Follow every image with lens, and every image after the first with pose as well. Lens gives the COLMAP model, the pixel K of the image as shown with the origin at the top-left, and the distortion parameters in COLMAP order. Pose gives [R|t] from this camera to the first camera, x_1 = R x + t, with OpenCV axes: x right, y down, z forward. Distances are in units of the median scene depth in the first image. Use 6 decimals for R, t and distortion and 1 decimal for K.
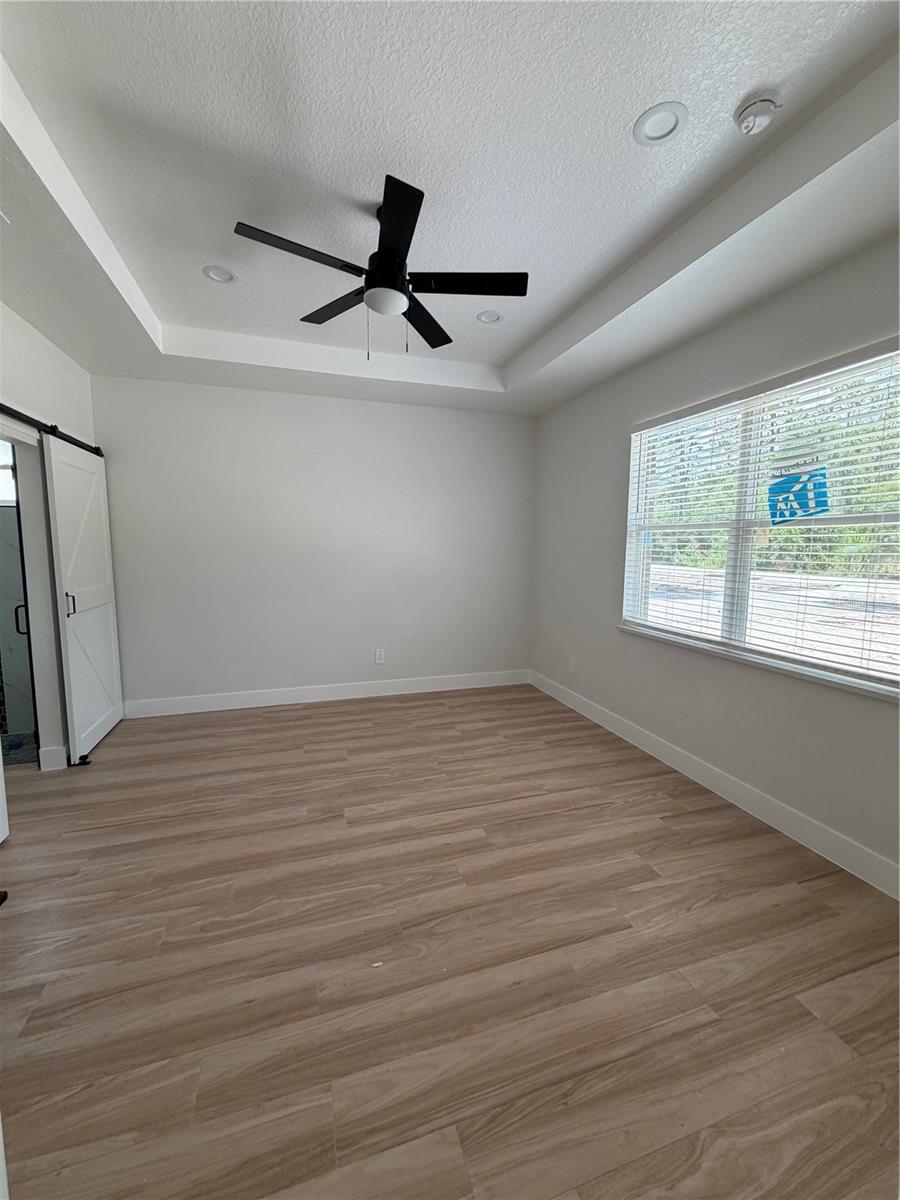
lens RADIAL K [[478.6, 0, 449.3], [0, 478.6, 598.0], [0, 0, 1]] dist [-0.001011, 0.000218]
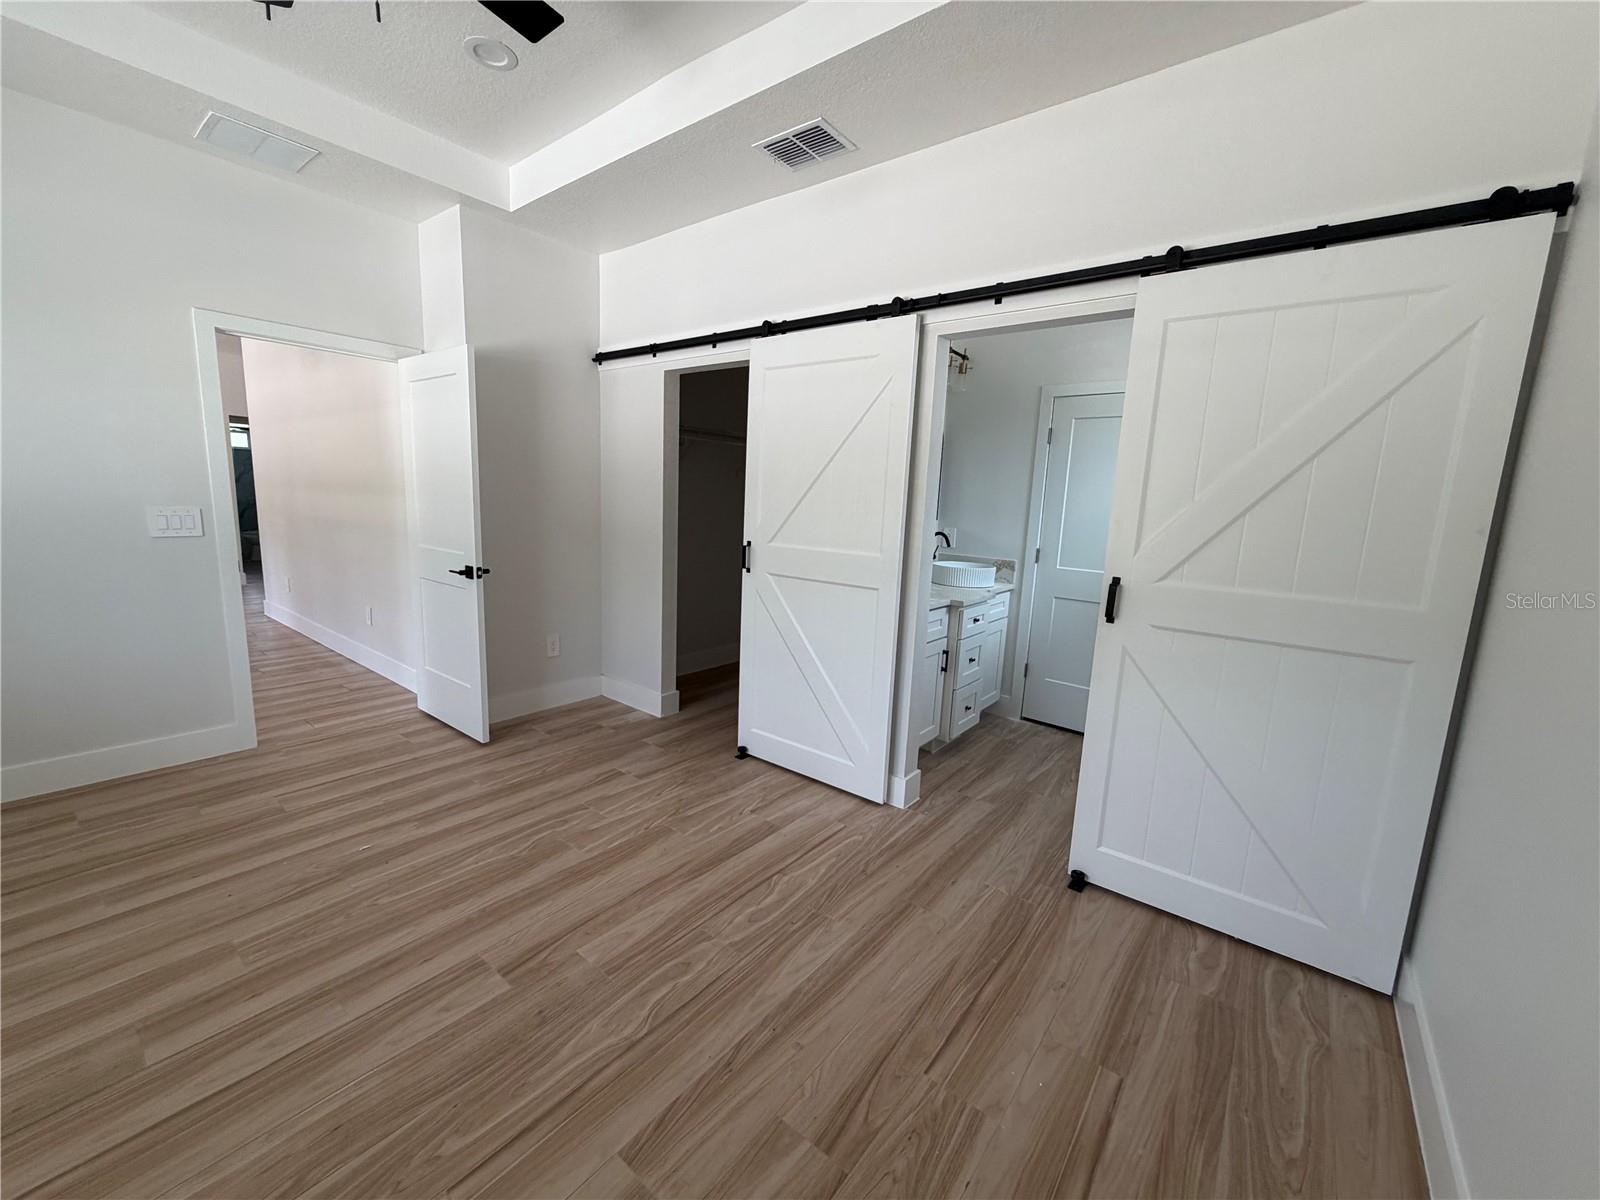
lens RADIAL K [[638.2, 0, 809.7], [0, 638.2, 600.3], [0, 0, 1]] dist [-0.001011, 0.000218]
pose [[-0.824038, 0.045901, -0.564672, -0.125258], [-0.112775, 0.963475, 0.242895, -0.154378], [0.555196, 0.263836, -0.788763, 1.671250]]
